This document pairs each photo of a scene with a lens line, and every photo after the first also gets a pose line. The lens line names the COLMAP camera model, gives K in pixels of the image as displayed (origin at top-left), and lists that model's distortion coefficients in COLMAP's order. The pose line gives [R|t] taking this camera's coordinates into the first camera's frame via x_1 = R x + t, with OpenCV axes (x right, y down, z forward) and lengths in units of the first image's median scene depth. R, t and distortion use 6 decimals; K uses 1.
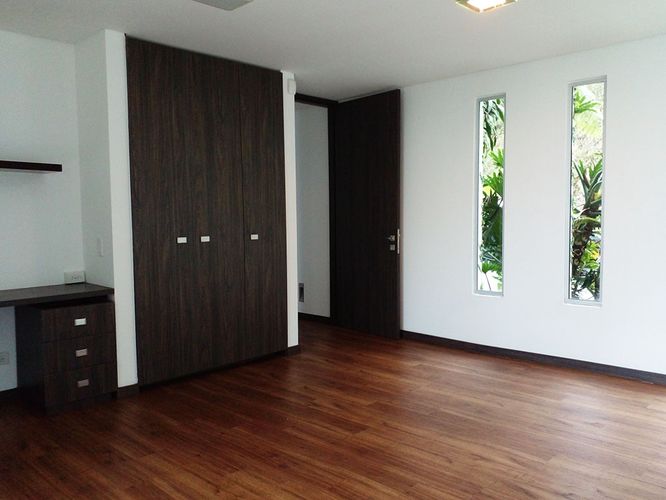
lens RADIAL K [[539.6, 0, 333.0], [0, 539.6, 250.0], [0, 0, 1]] dist [0.001412, -0.000232]
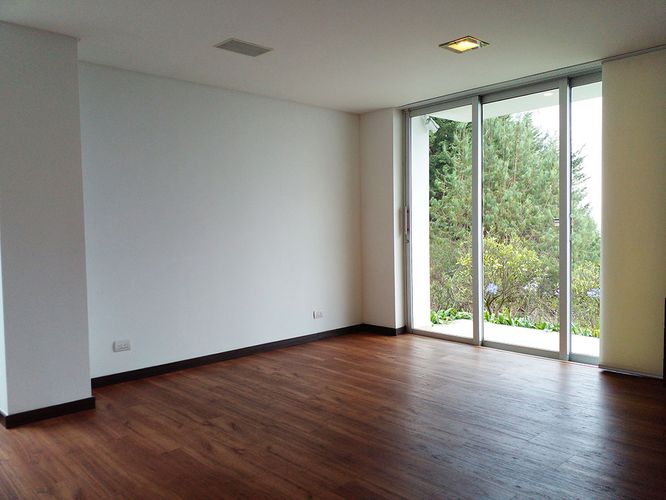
lens RADIAL K [[539.6, 0, 333.0], [0, 539.6, 250.0], [0, 0, 1]] dist [0.001412, -0.000232]
pose [[-0.997329, 0.019685, 0.070332, 0.001495], [0.026997, 0.994151, 0.104568, -0.117083], [-0.067863, 0.106188, -0.992028, 2.013752]]
